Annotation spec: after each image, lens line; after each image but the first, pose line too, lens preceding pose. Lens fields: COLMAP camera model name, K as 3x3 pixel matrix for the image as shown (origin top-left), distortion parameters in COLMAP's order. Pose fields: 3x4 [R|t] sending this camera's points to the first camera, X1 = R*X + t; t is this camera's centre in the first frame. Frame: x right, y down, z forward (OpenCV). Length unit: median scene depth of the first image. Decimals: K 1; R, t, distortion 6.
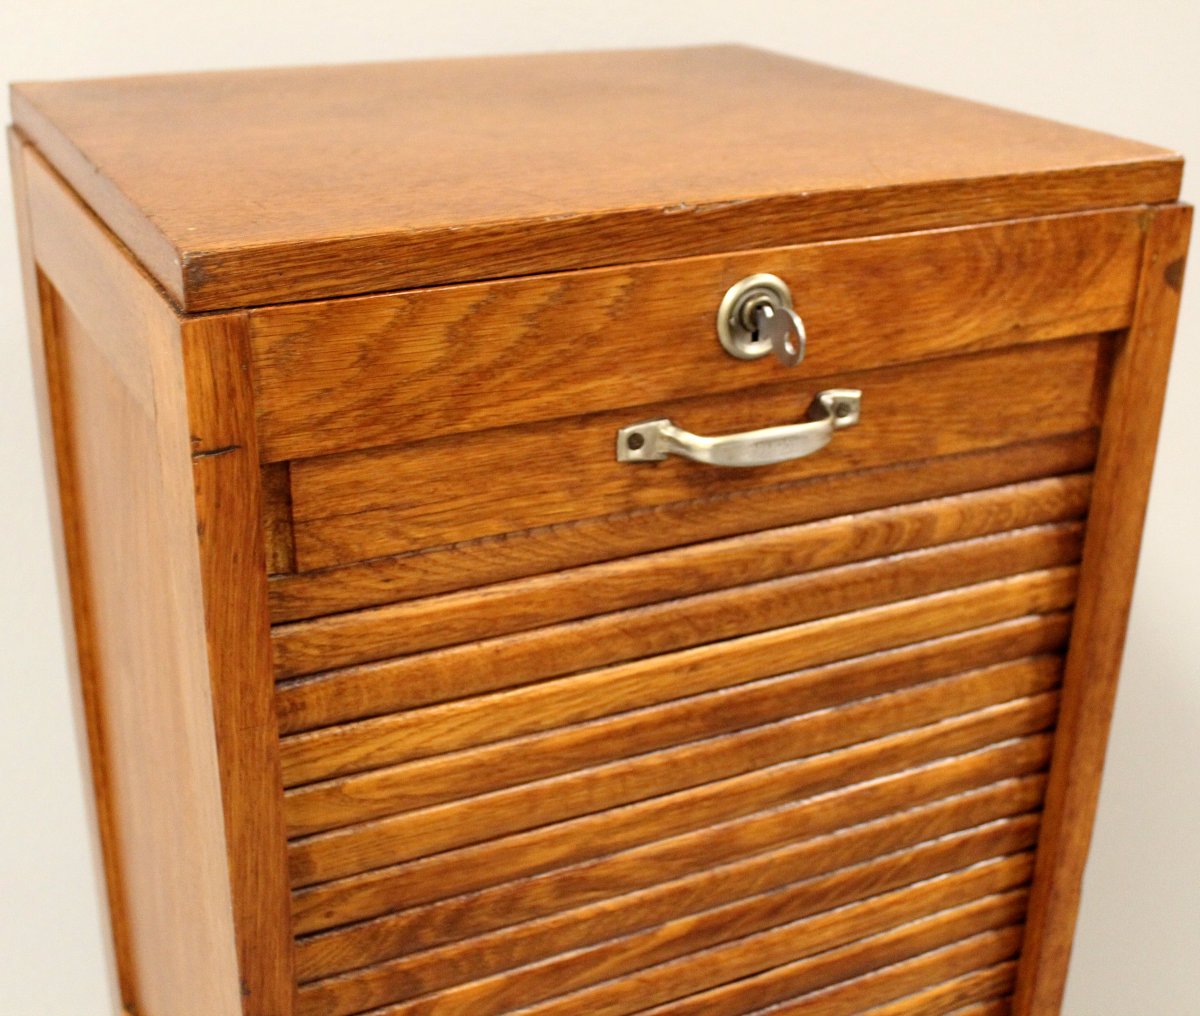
lens RADIAL K [[1630.0, 0, 600.1], [0, 1630.0, 545.7], [0, 0, 1]] dist [-0.102905, -0.003092]
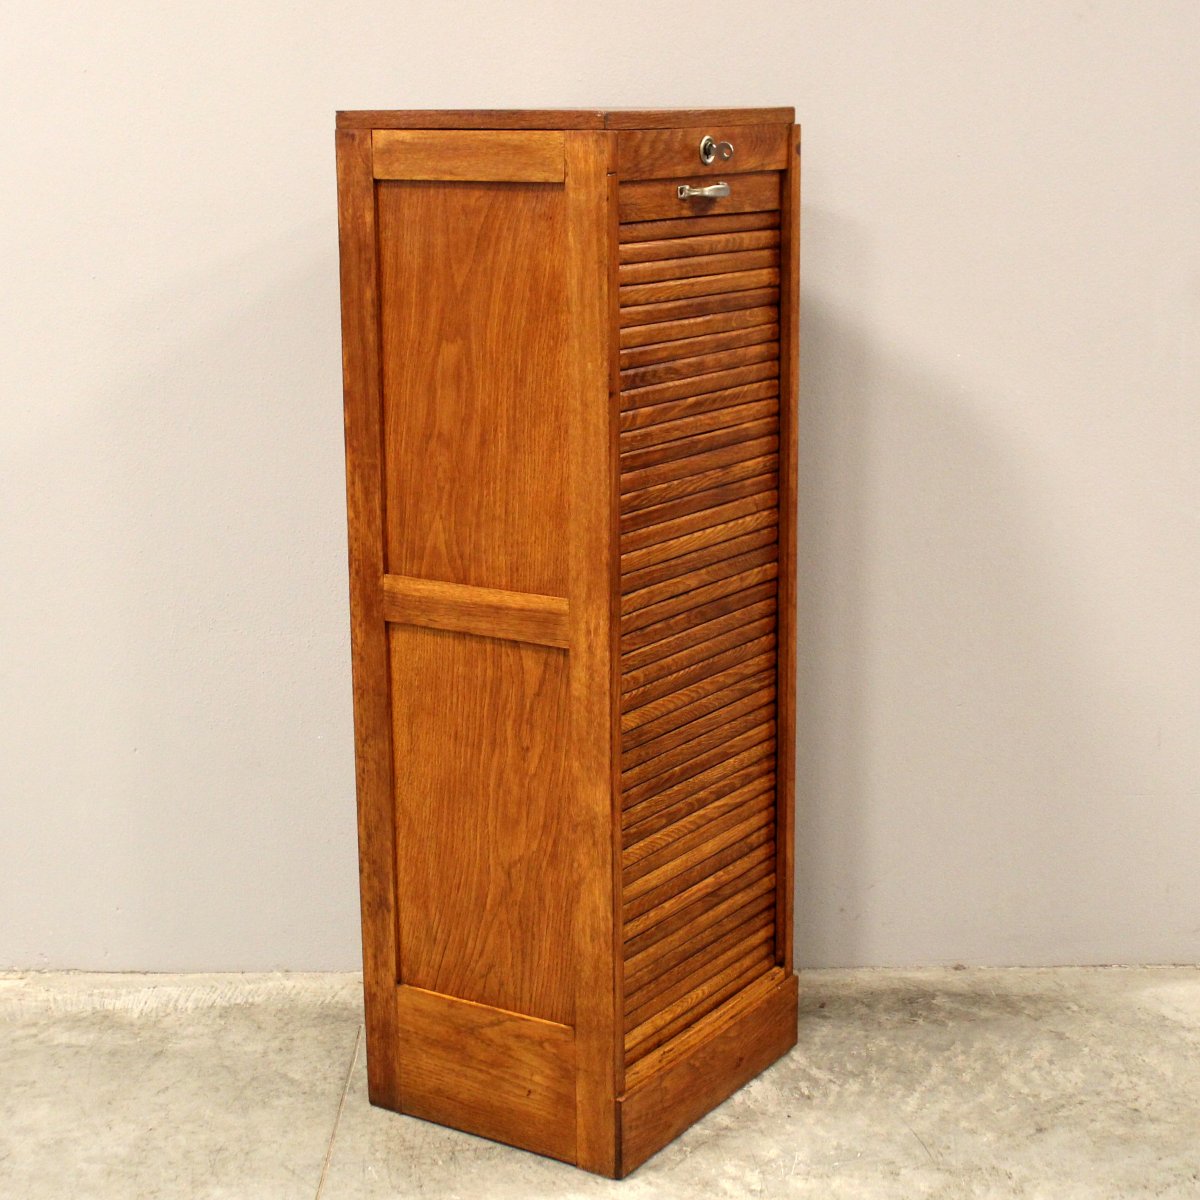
lens RADIAL K [[2199.6, 0, 600.0], [0, 2199.6, 600.0], [0, 0, 1]] dist [-0.051617, -0.353498]
pose [[0.863497, -0.137001, 0.485390, -2.101155], [0.229217, 0.963867, -0.135720, 1.135618], [-0.449257, 0.228454, 0.863699, -2.172148]]
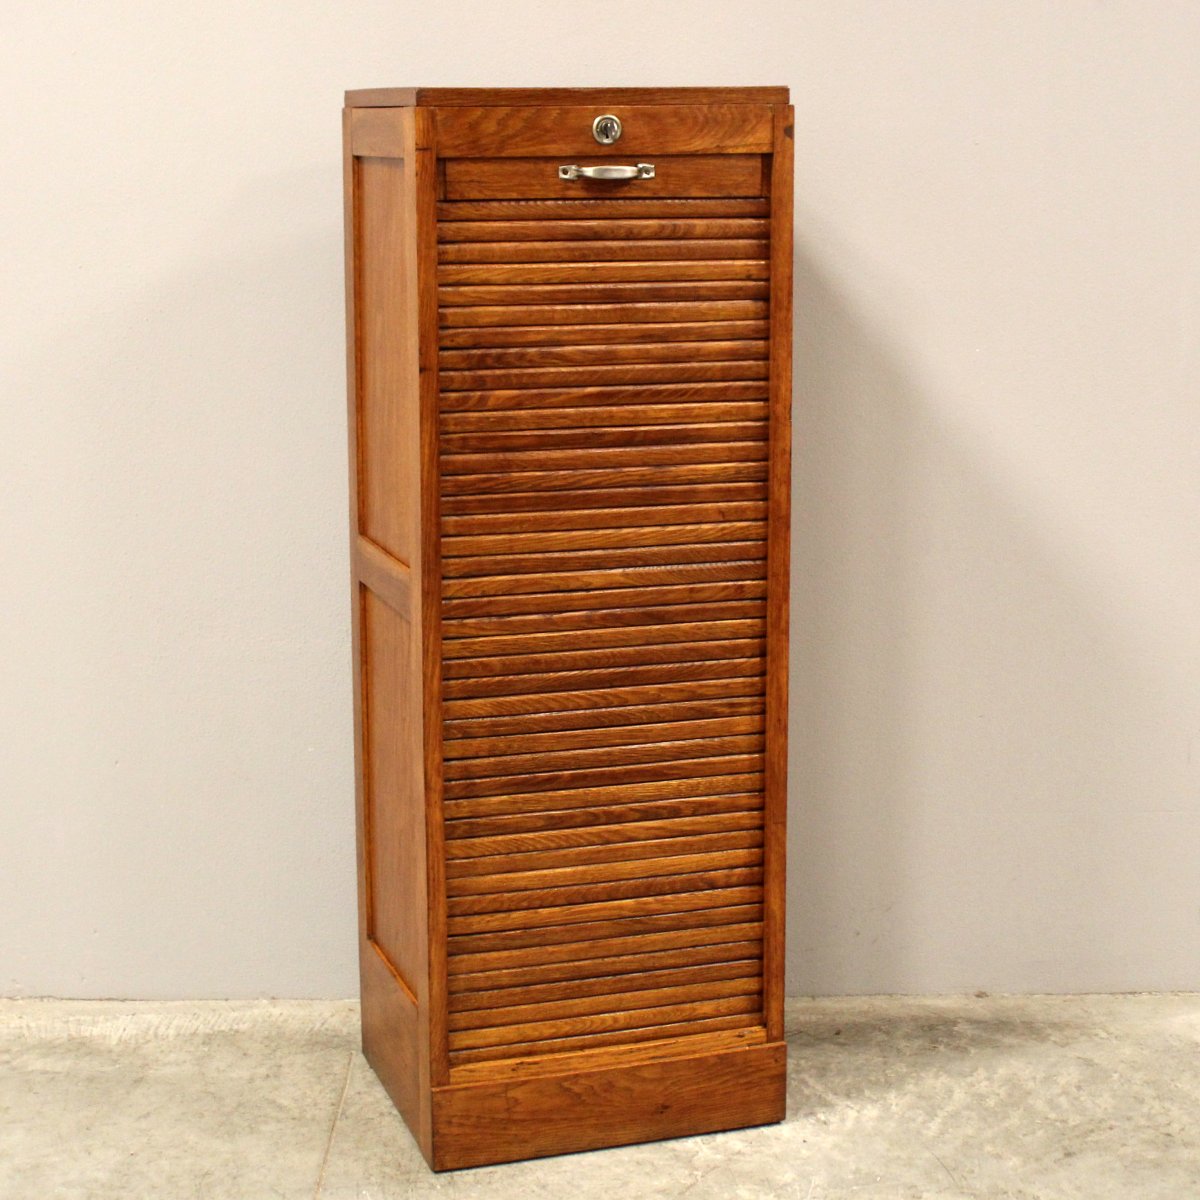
lens RADIAL K [[2199.6, 0, 600.0], [0, 2199.6, 600.0], [0, 0, 1]] dist [-0.051617, -0.353498]
pose [[0.987277, 0.007711, -0.158825, 0.686843], [-0.042307, 0.975560, -0.215620, 1.471618], [0.153280, 0.219596, 0.963474, -2.501736]]
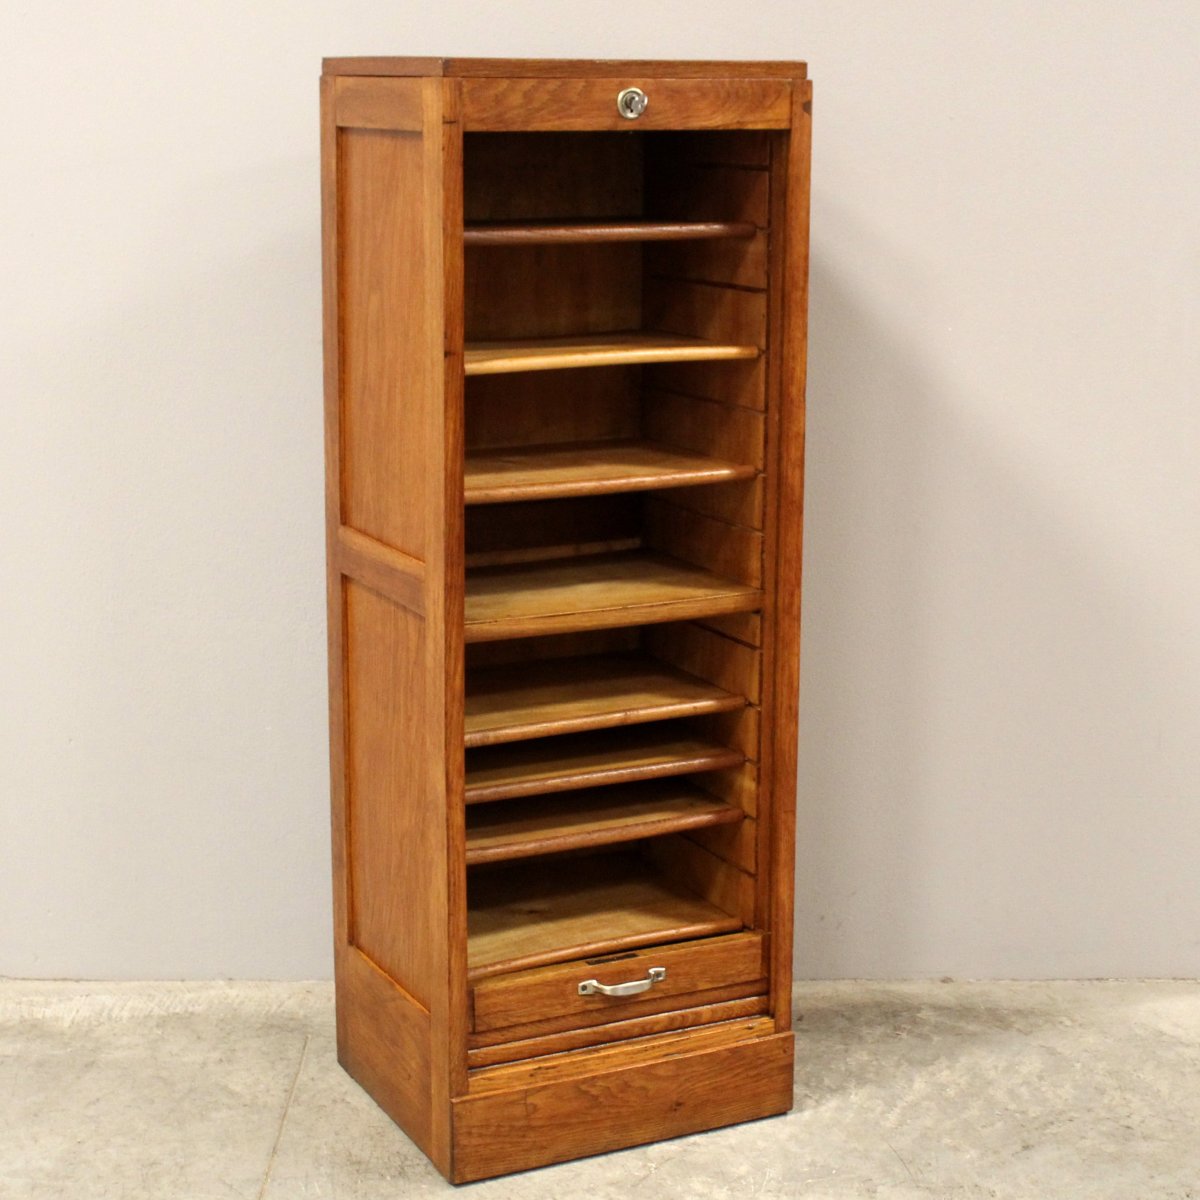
lens RADIAL K [[2199.6, 0, 600.0], [0, 2199.6, 600.0], [0, 0, 1]] dist [-0.051617, -0.353498]
pose [[0.999684, -0.009389, -0.023337, 0.117206], [0.004532, 0.979775, -0.200052, 1.403319], [0.024743, 0.199882, 0.979507, -2.443754]]
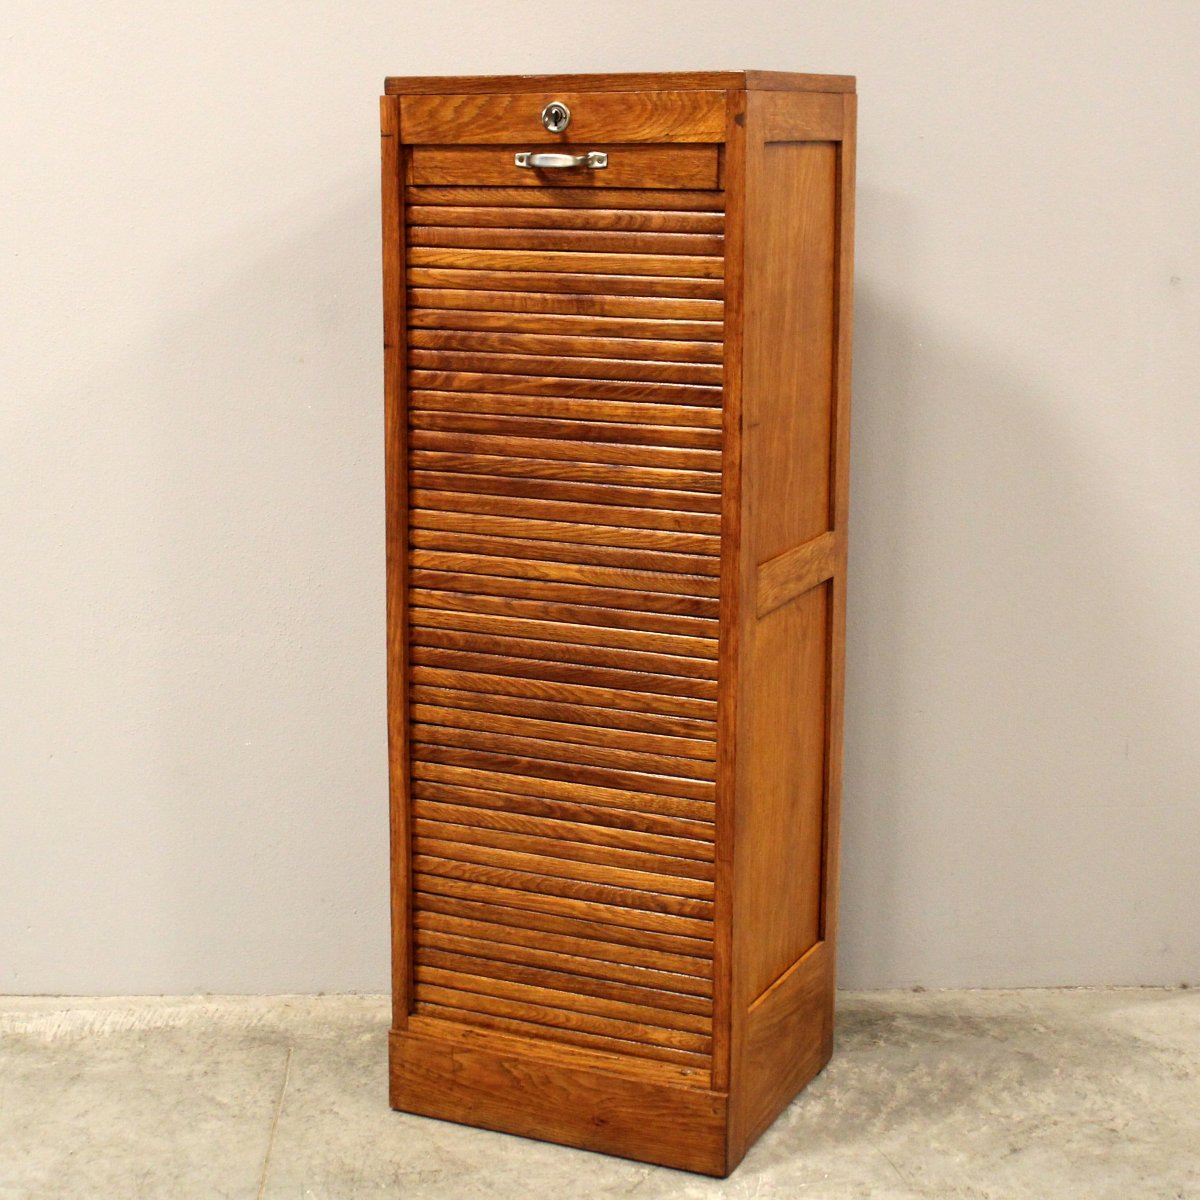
lens RADIAL K [[2199.6, 0, 600.0], [0, 2199.6, 600.0], [0, 0, 1]] dist [-0.051617, -0.353498]
pose [[0.623905, 0.147551, -0.767445, 3.118042], [-0.308803, 0.948645, -0.068656, 0.875005], [0.717902, 0.279824, 0.637429, -1.125515]]
